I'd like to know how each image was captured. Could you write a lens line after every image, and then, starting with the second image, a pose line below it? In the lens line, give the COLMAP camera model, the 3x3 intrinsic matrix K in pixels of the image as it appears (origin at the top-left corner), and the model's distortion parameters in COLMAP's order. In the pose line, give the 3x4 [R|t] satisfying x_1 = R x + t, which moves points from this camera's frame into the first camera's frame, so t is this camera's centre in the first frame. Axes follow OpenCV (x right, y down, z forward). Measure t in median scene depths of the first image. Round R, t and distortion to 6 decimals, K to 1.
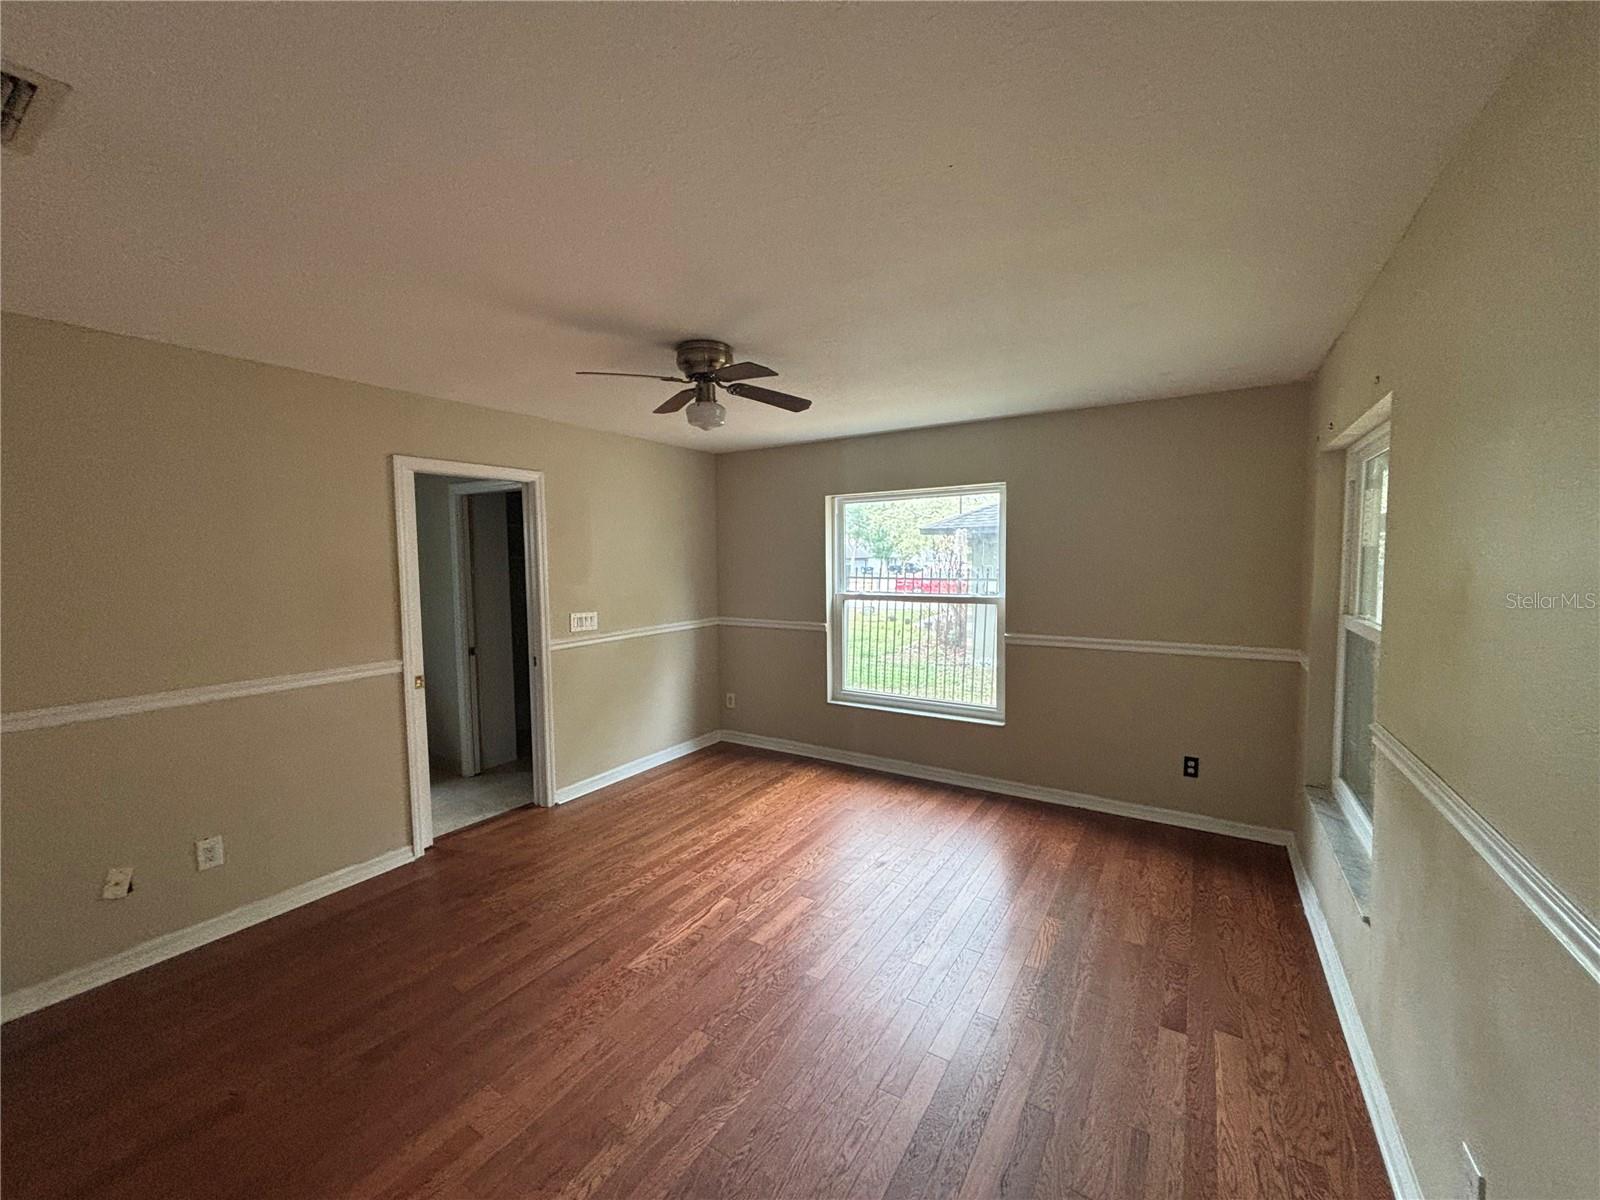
lens RADIAL K [[635.8, 0, 801.4], [0, 635.8, 596.7], [0, 0, 1]] dist [-0.000101, -0.011052]
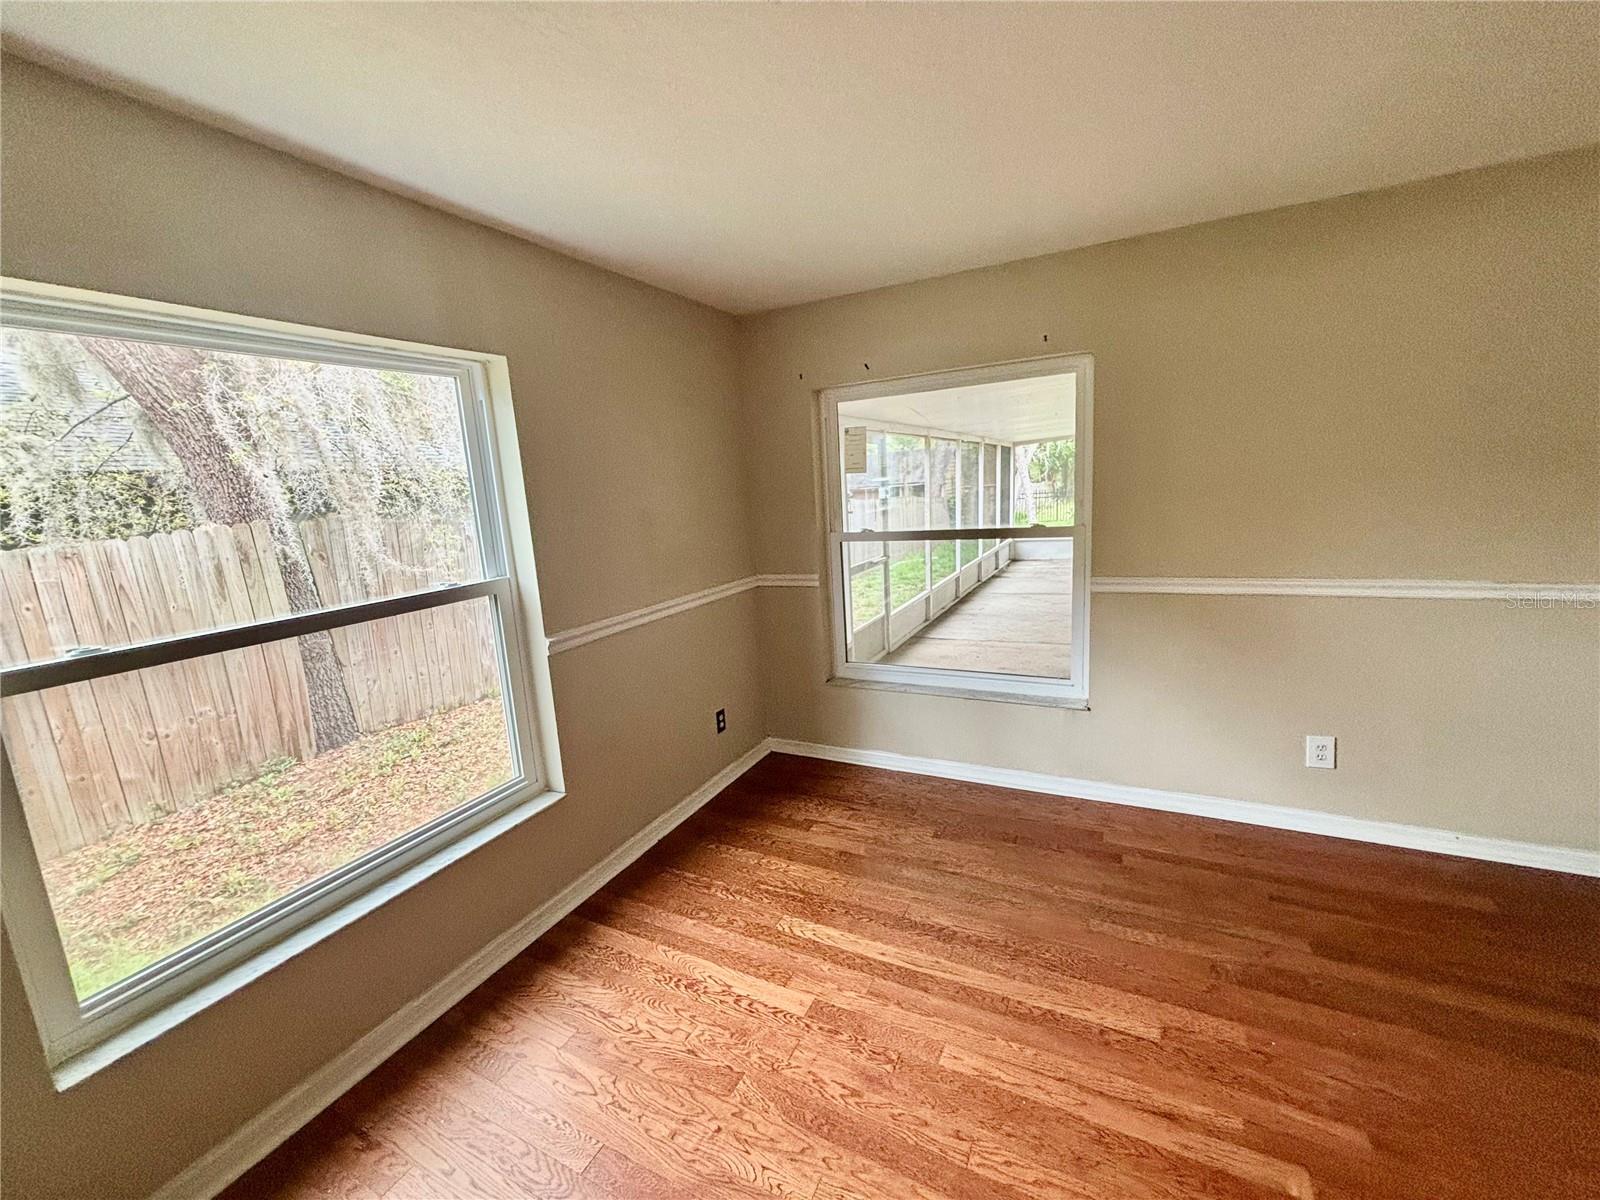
lens RADIAL K [[635.8, 0, 801.4], [0, 635.8, 596.7], [0, 0, 1]] dist [-0.000101, -0.011052]
pose [[-0.070031, -0.169666, 0.983010, -0.262549], [0.111557, 0.977916, 0.176734, -0.055207], [-0.991287, 0.122038, -0.049557, 0.909380]]
